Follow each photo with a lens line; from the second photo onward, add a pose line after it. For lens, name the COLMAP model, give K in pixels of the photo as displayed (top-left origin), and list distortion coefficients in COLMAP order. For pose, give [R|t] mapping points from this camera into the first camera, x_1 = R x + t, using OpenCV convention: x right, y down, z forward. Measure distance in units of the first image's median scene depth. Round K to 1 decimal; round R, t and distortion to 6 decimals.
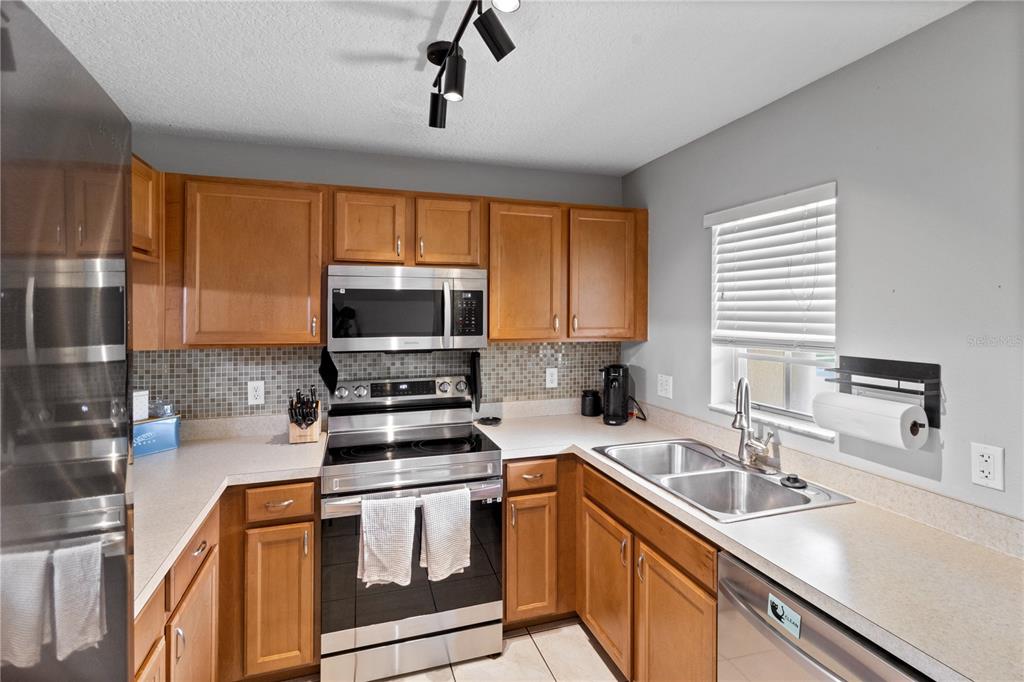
lens RADIAL K [[480.3, 0, 505.4], [0, 480.3, 312.1], [0, 0, 1]] dist [0.002067, 0.000595]
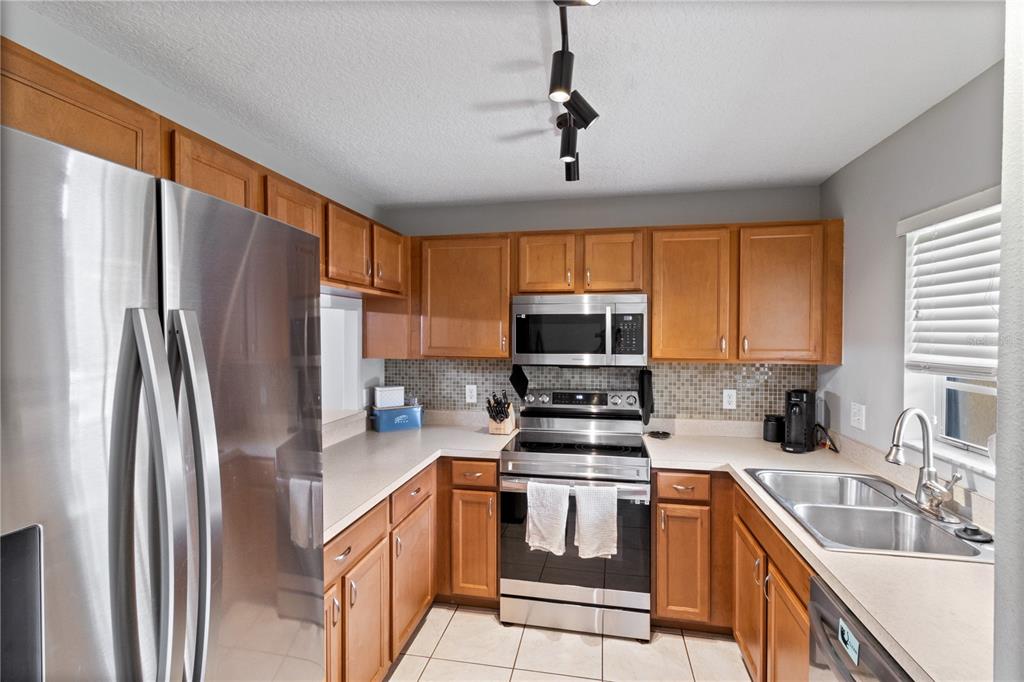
lens RADIAL K [[472.6, 0, 520.1], [0, 472.6, 341.0], [0, 0, 1]] dist [0.001902, 0.000671]
pose [[0.879272, 0.008667, -0.476241, 0.229789], [-0.000882, 0.999862, 0.016568, 0.000127], [0.476319, -0.014148, 0.879159, -0.085201]]
